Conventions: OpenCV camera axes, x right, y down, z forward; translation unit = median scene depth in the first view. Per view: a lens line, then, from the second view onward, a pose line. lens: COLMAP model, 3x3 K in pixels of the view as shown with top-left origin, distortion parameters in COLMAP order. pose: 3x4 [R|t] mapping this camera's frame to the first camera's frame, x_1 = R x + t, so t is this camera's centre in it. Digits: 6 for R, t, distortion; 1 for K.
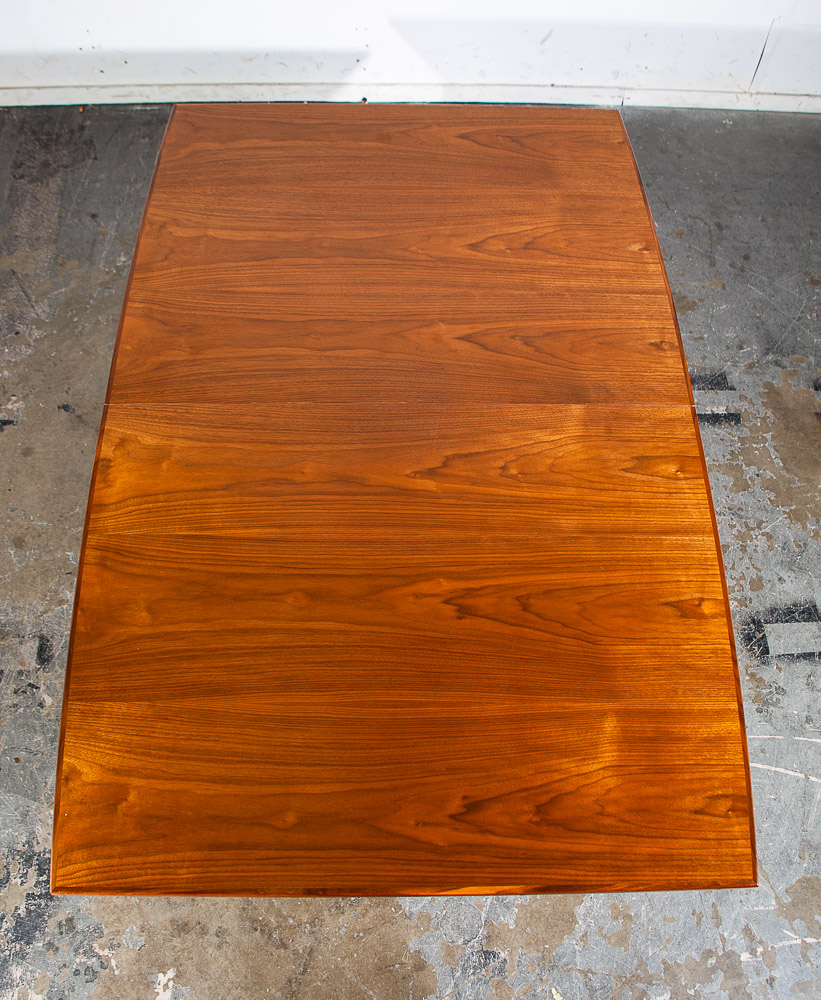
lens RADIAL K [[974.2, 0, 409.3], [0, 974.2, 540.6], [0, 0, 1]] dist [-0.153592, 0.109769]
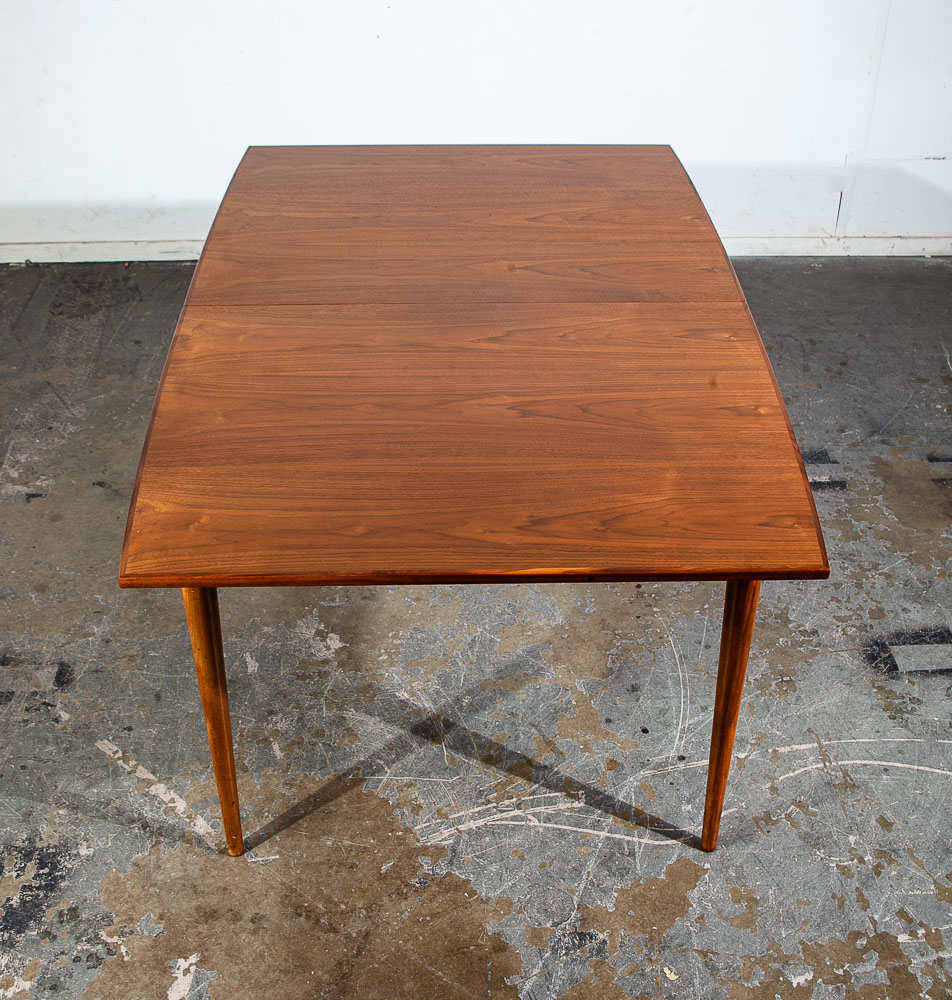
lens RADIAL K [[1388.5, 0, 476.6], [0, 1388.5, 515.5], [0, 0, 1]] dist [-0.096488, 0.142185]
pose [[0.999731, -0.022651, -0.005045, 0.006489], [0.018242, 0.901463, -0.432472, 0.743351], [0.014343, 0.432263, 0.901633, -0.271204]]
